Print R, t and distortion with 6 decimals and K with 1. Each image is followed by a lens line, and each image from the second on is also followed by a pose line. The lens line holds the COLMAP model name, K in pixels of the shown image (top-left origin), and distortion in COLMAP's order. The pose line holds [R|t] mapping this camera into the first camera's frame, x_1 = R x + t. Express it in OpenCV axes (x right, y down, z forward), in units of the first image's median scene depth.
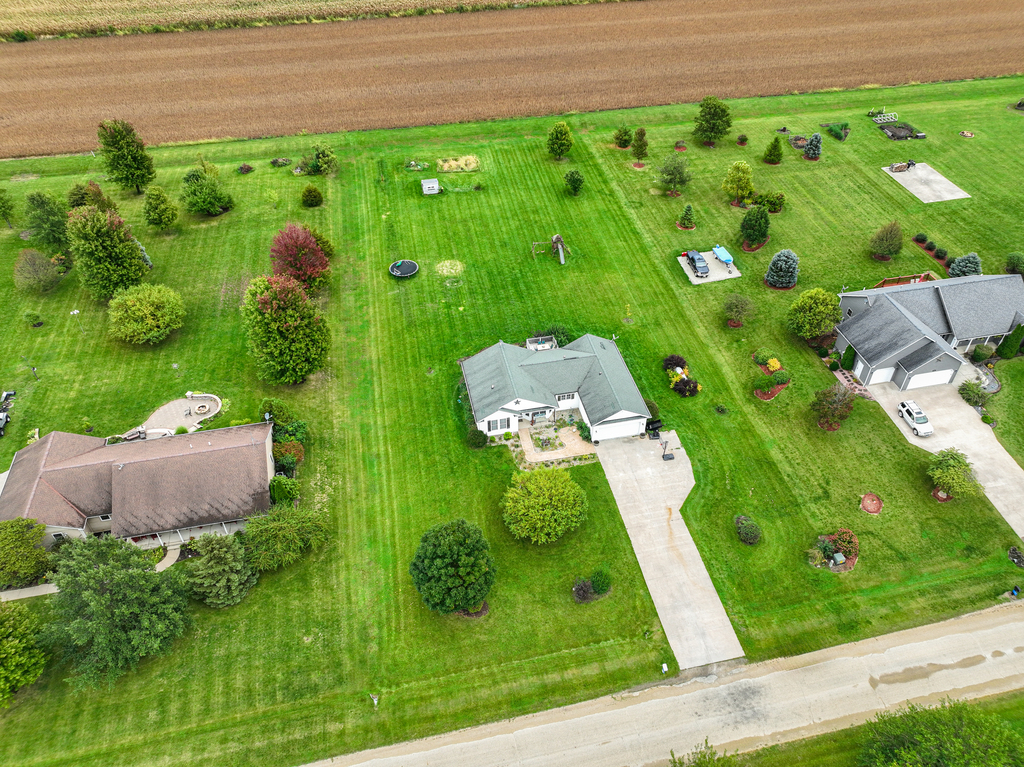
lens RADIAL K [[767.7, 0, 518.2], [0, 767.7, 380.8], [0, 0, 1]] dist [0.008788, 0.003760]
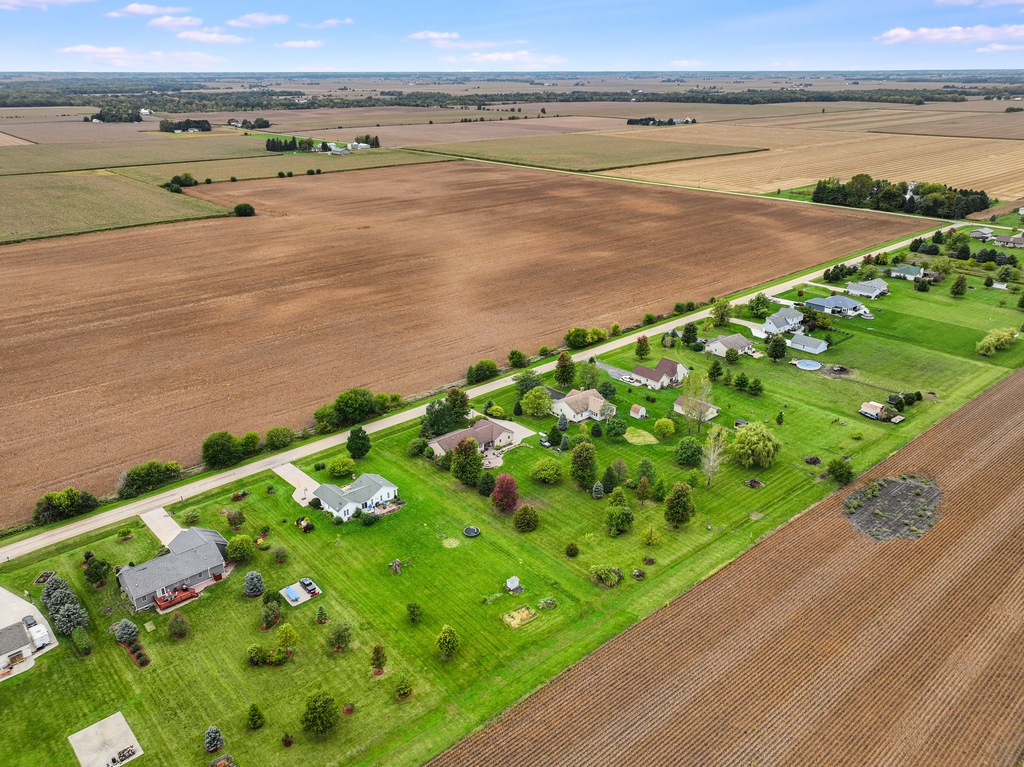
lens RADIAL K [[767.7, 0, 518.2], [0, 767.7, 380.8], [0, 0, 1]] dist [0.008788, 0.003760]
pose [[-0.864709, 0.194115, -0.463247, 0.494390], [-0.328276, 0.479632, 0.813749, -1.732922], [0.380149, 0.855730, -0.351018, 1.319508]]
